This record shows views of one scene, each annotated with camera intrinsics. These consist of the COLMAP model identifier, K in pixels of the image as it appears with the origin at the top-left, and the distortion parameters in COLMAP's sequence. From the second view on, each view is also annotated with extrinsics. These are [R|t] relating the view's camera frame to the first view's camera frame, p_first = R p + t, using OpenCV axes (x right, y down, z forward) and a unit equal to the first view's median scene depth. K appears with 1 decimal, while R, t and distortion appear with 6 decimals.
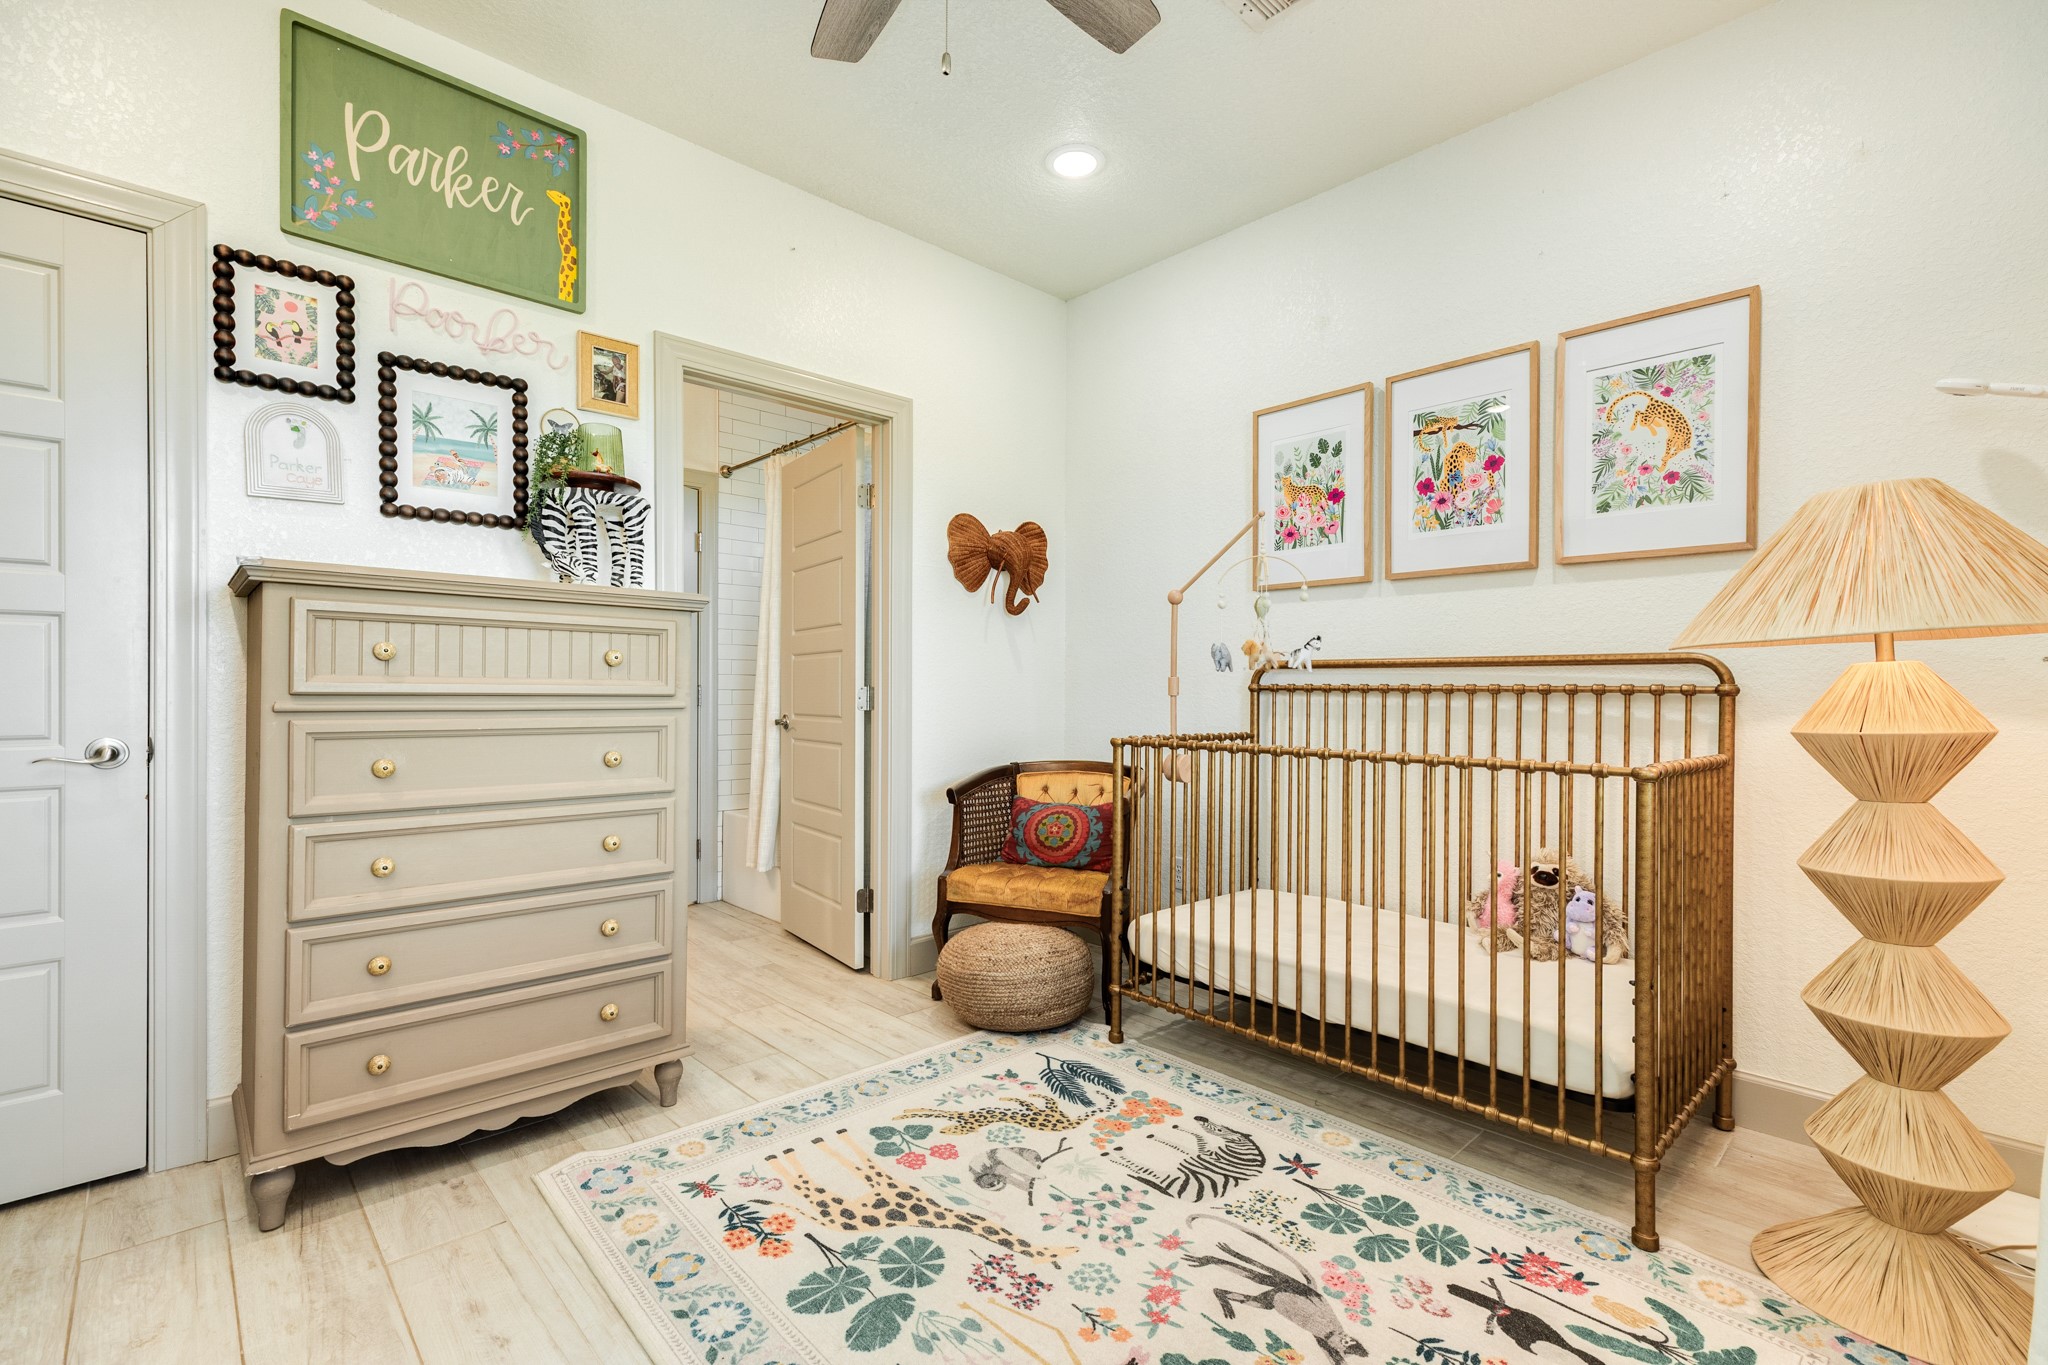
lens RADIAL K [[911.2, 0, 1031.8], [0, 911.2, 688.6], [0, 0, 1]] dist [0.007524, -0.001012]
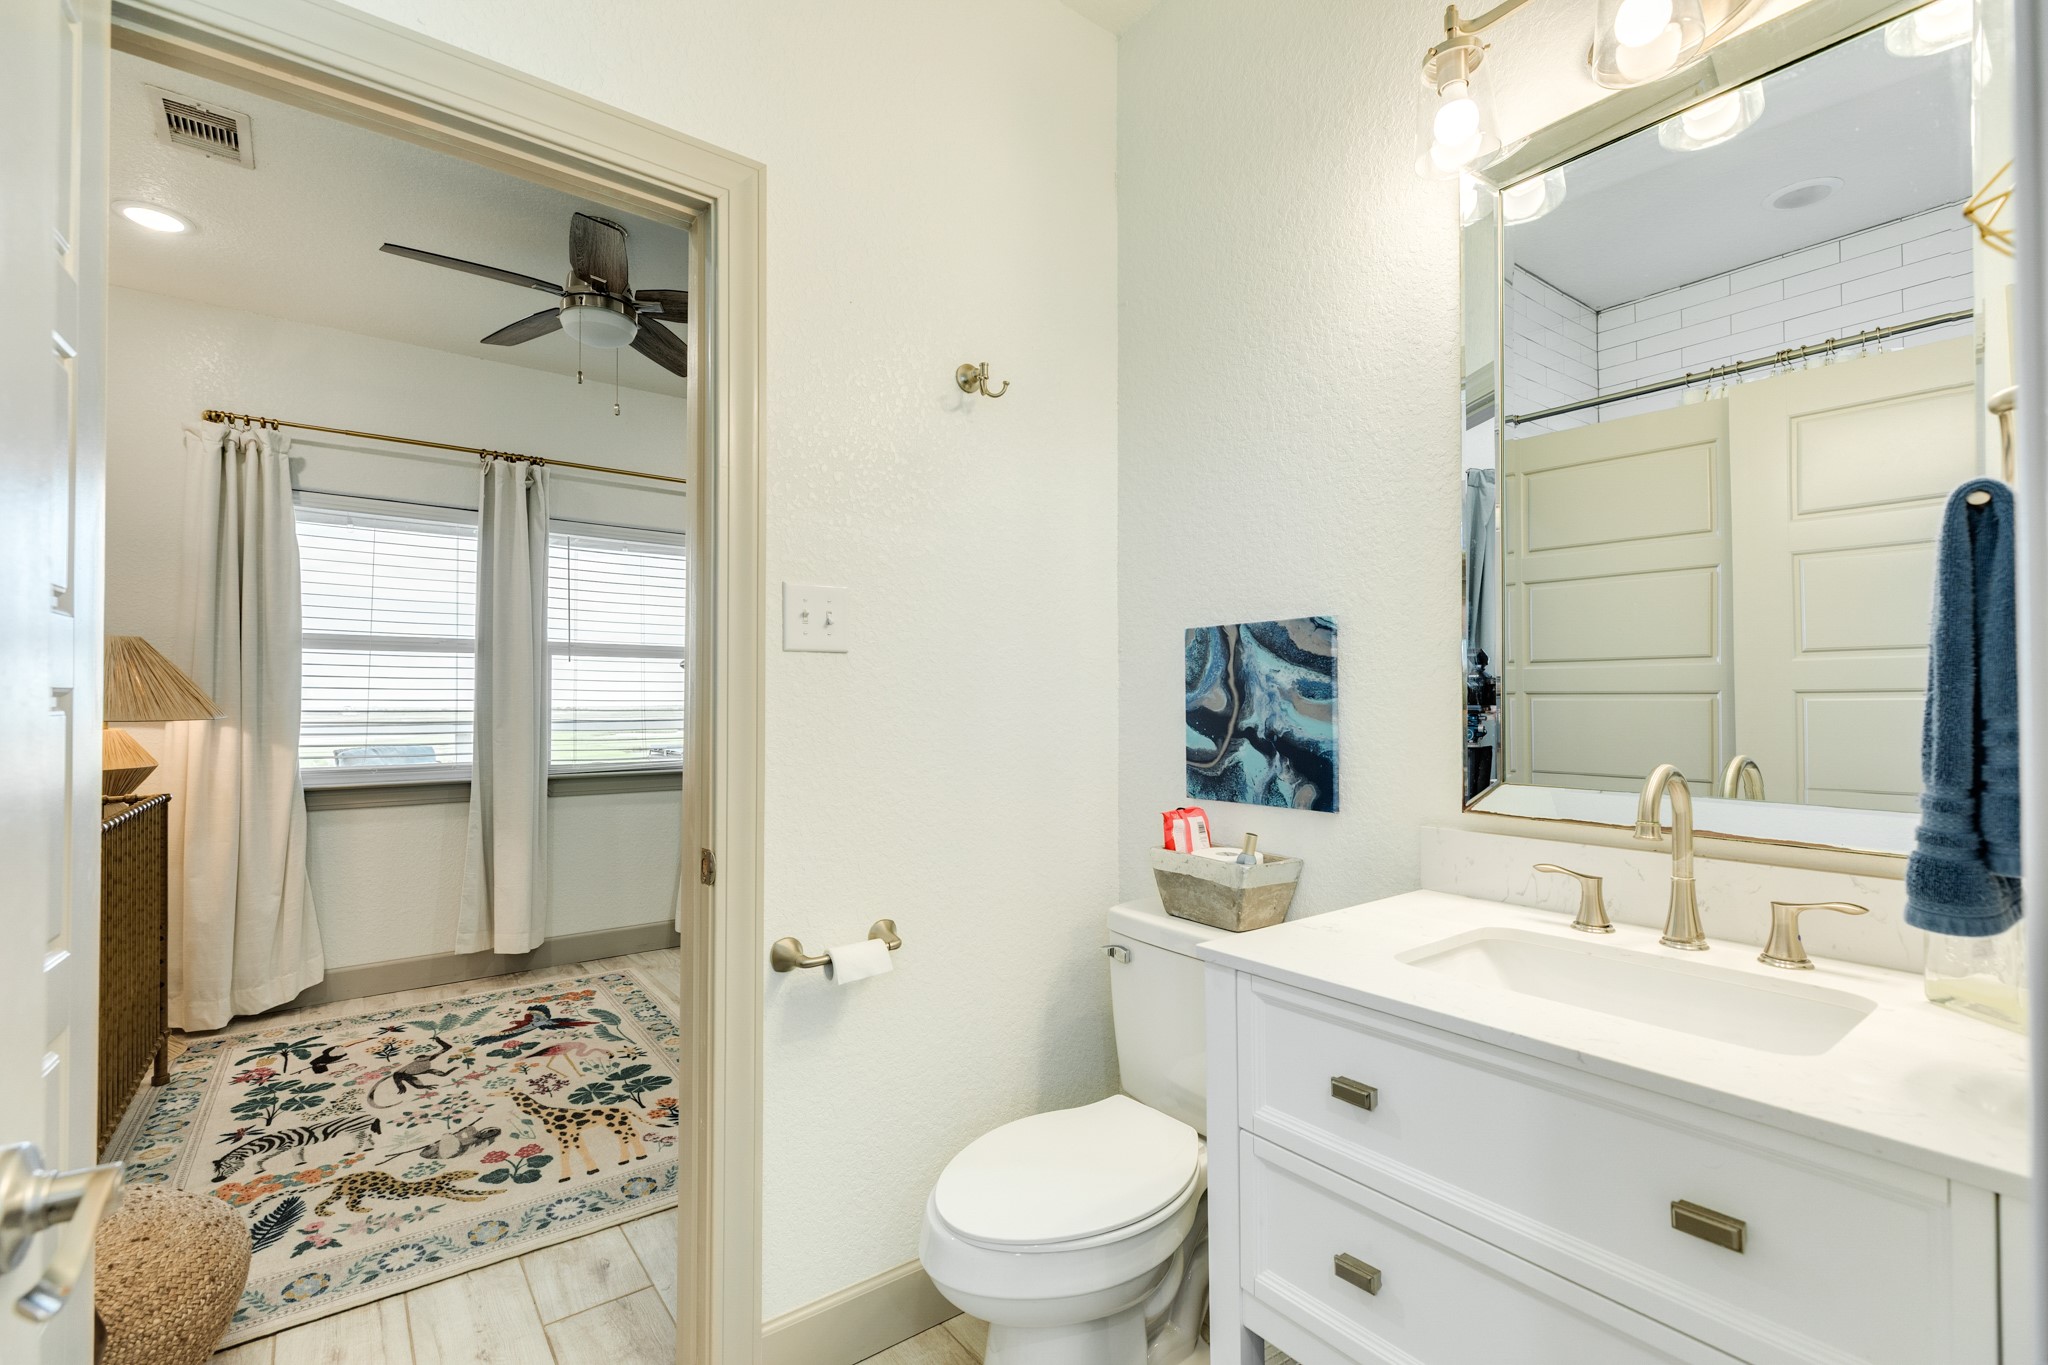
lens RADIAL K [[911.2, 0, 1025.5], [0, 911.2, 689.7], [0, 0, 1]] dist [0.007524, -0.001012]
pose [[-0.994203, -0.001611, 0.107508, -0.860678], [-0.003735, 0.999802, -0.019556, -0.060439], [-0.107455, -0.019844, -0.994012, 2.032021]]
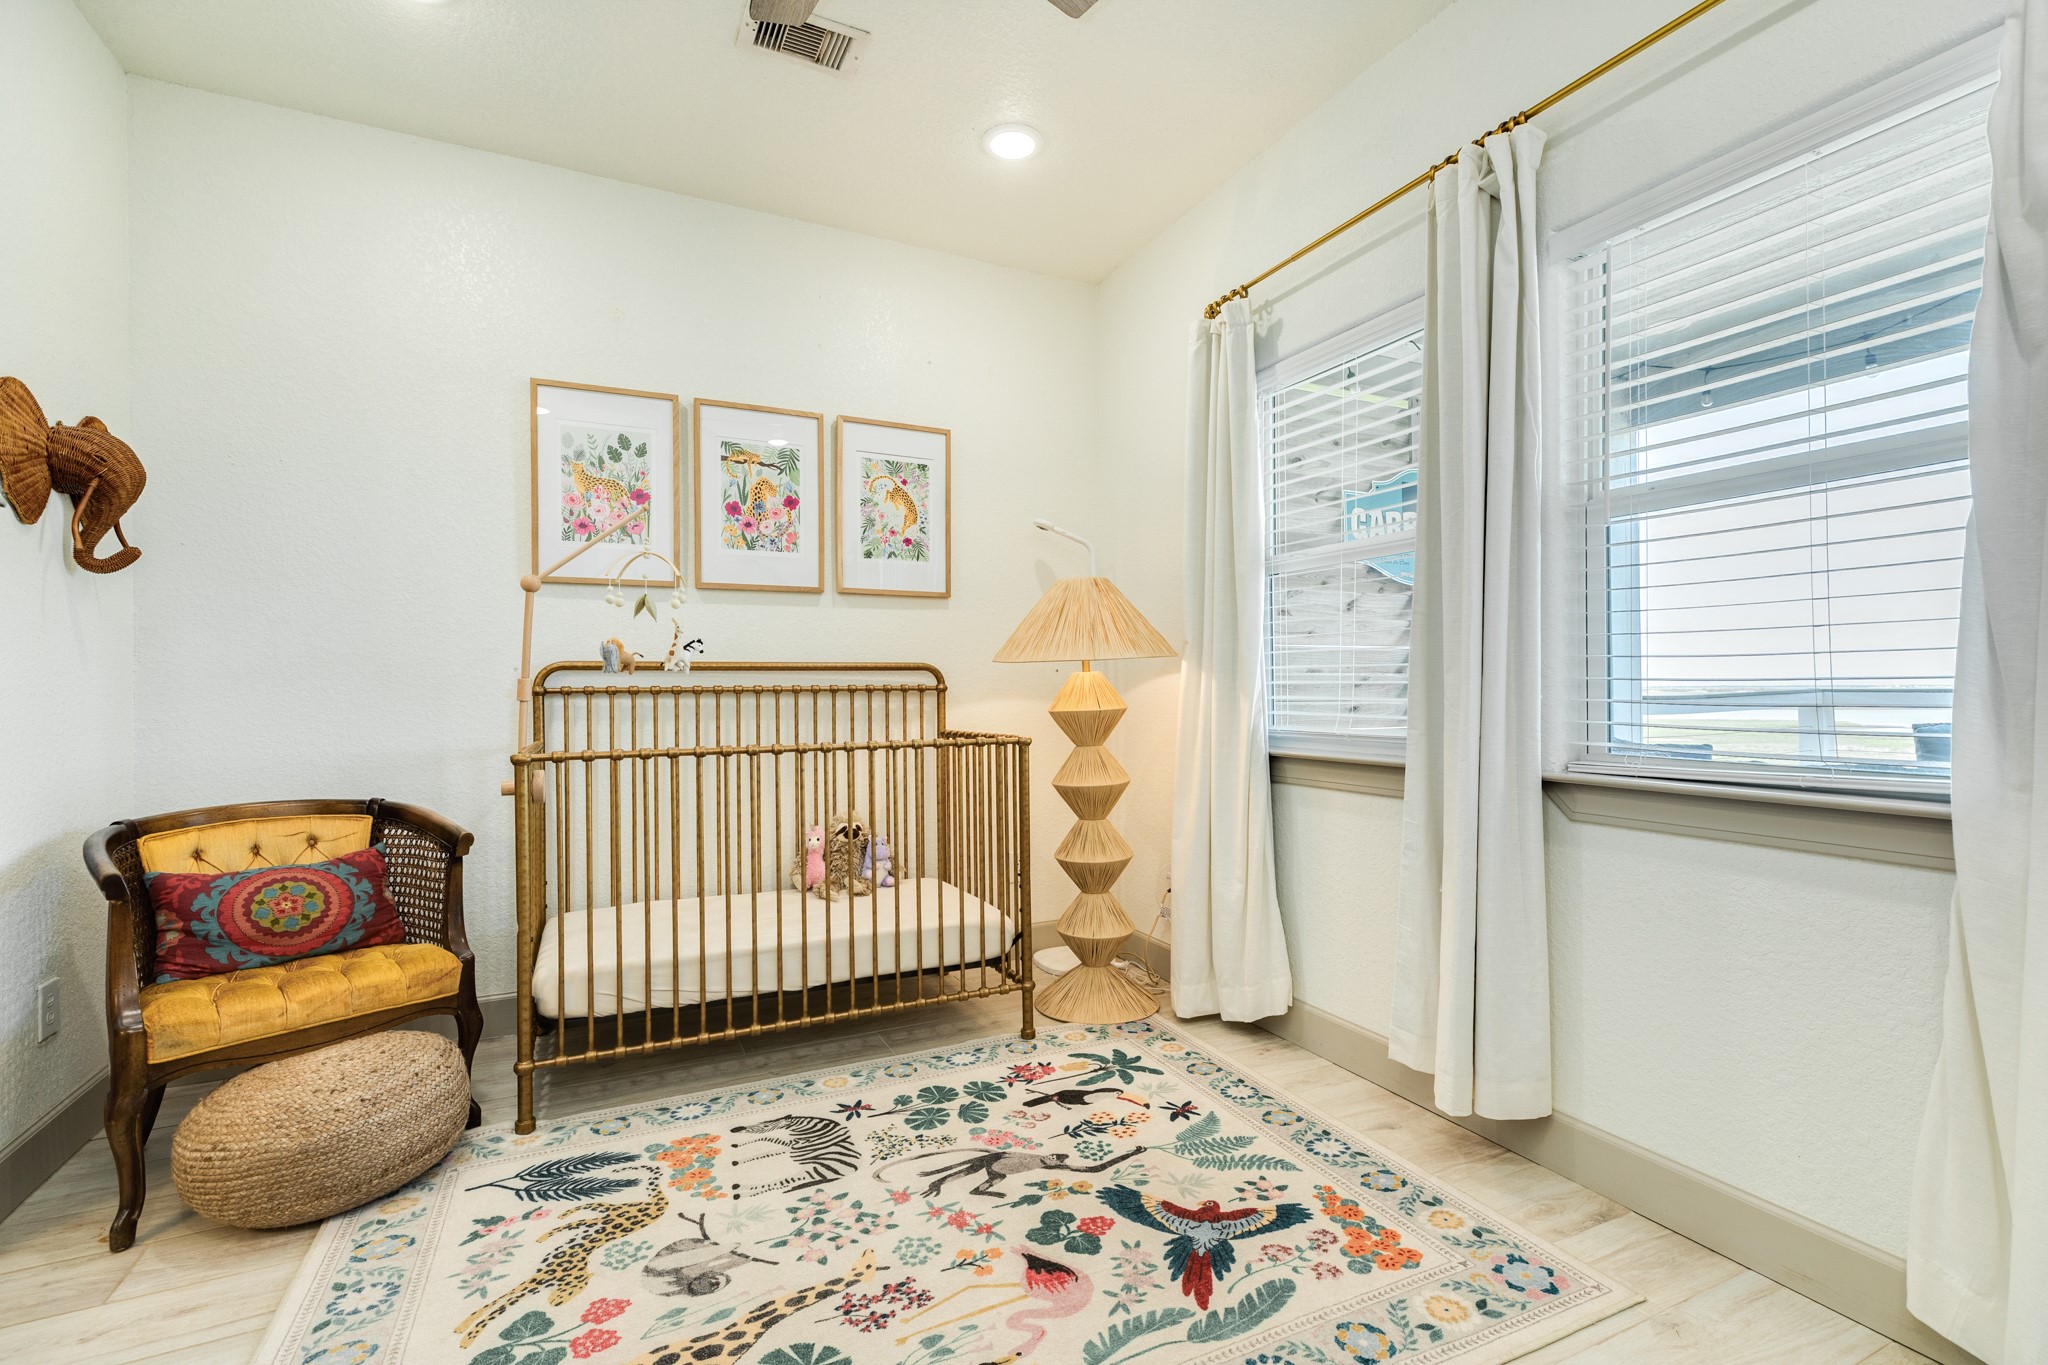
lens RADIAL K [[911.2, 0, 1016.8], [0, 911.2, 678.6], [0, 0, 1]] dist [0.007524, -0.001012]
pose [[0.311296, -0.001984, 0.950311, -0.690369], [0.007782, 0.999970, -0.000462, -0.012511], [-0.950281, 0.007539, 0.311302, 0.424835]]
